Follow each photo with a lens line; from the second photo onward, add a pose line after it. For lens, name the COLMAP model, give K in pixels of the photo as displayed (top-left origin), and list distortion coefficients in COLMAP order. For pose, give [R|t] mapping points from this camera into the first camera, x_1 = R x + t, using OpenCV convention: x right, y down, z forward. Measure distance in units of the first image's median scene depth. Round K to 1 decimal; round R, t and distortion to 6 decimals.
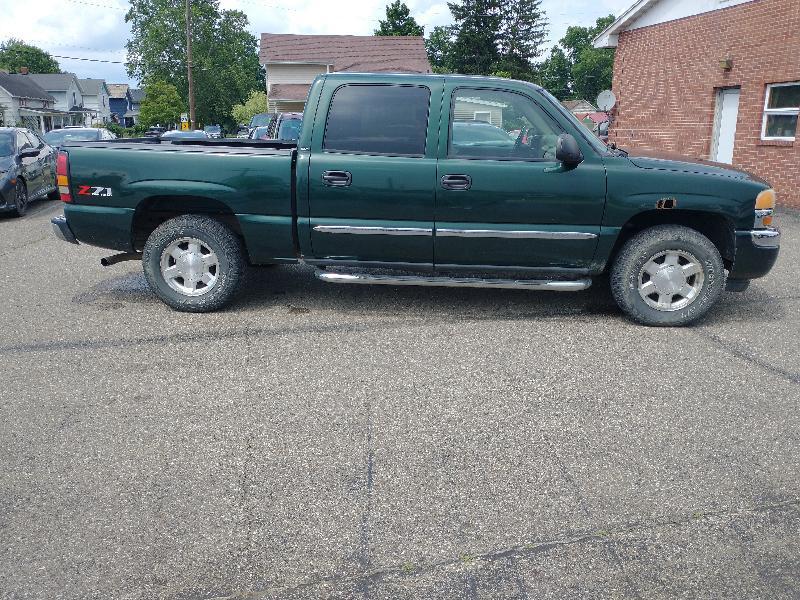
lens RADIAL K [[641.0, 0, 400.0], [0, 641.0, 300.0], [0, 0, 1]] dist [0.040374, -0.078916]
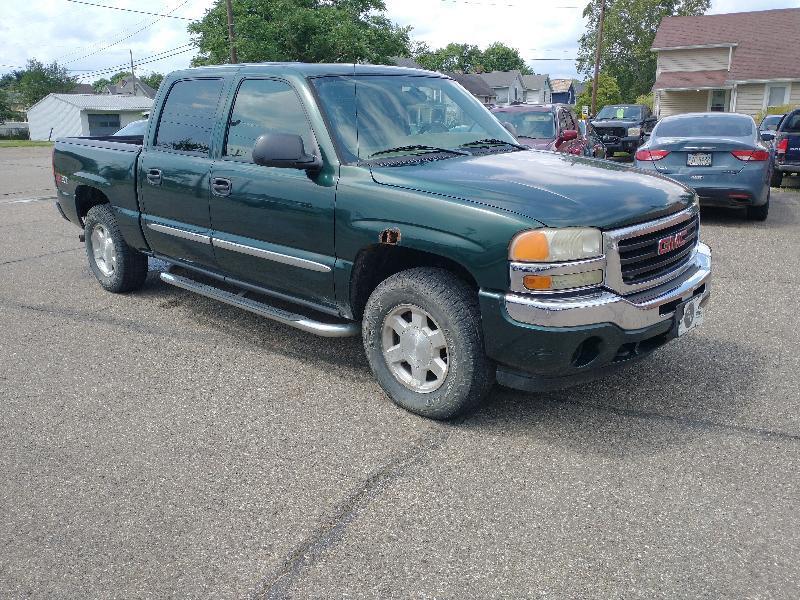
lens RADIAL K [[643.6, 0, 400.0], [0, 643.6, 300.0], [0, 0, 1]] dist [0.047104, -0.092798]
pose [[0.780396, 0.160631, -0.604301, 0.788468], [-0.154947, 0.985976, 0.061987, -0.117450], [0.605783, 0.045261, 0.794341, 0.428144]]
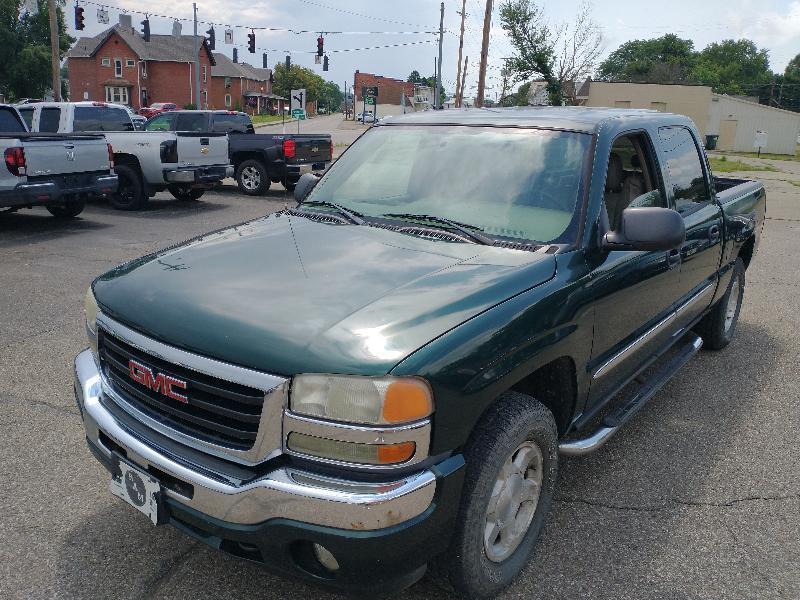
lens RADIAL K [[639.6, 0, 405.1], [0, 639.6, 300.9], [0, 0, 1]] dist [0.050332, -0.104643]
pose [[-0.538613, 0.211608, -0.815548, 0.860266], [-0.261707, 0.878053, 0.400665, -0.449114], [0.800878, 0.429238, -0.417551, 1.407450]]
